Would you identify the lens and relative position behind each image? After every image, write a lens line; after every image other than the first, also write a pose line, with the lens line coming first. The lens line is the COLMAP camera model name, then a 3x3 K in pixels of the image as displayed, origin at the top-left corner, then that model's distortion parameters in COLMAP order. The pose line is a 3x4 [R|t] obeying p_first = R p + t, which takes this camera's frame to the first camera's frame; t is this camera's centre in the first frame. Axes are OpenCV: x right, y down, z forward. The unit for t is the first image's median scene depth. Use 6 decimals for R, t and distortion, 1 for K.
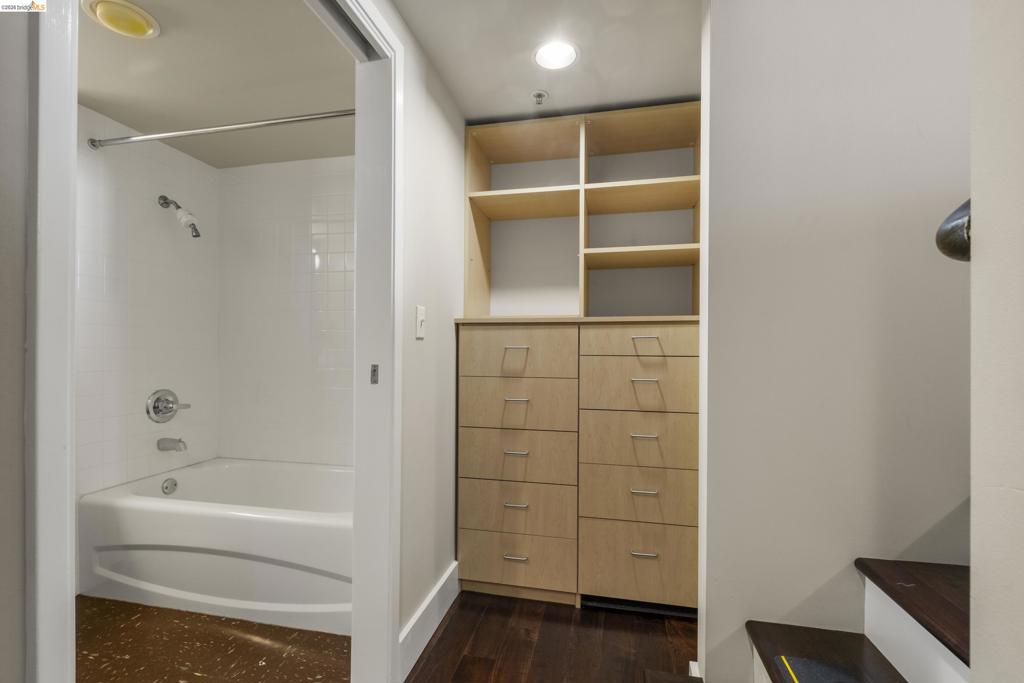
lens RADIAL K [[462.9, 0, 514.2], [0, 462.9, 352.6], [0, 0, 1]] dist [-0.004107, -0.000806]
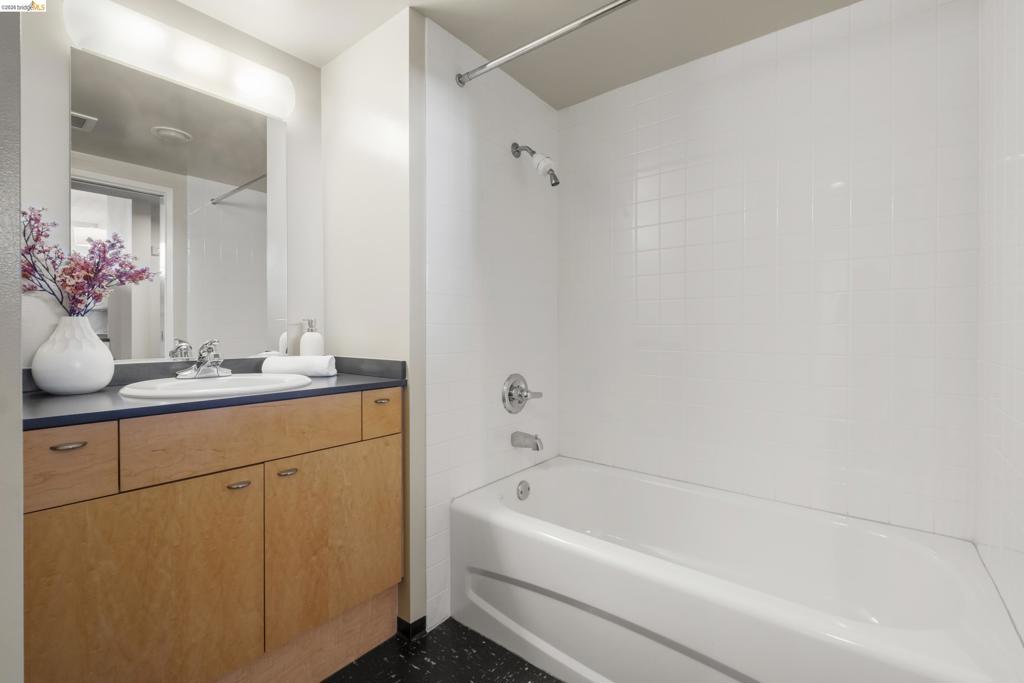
lens RADIAL K [[447.0, 0, 512.0], [0, 447.0, 341.5], [0, 0, 1]] dist [0.000105, -0.000142]
pose [[0.894826, 0.016756, -0.446101, -0.408342], [-0.007945, 0.999735, 0.021615, 0.003643], [0.446345, -0.015798, 0.894722, 0.272662]]
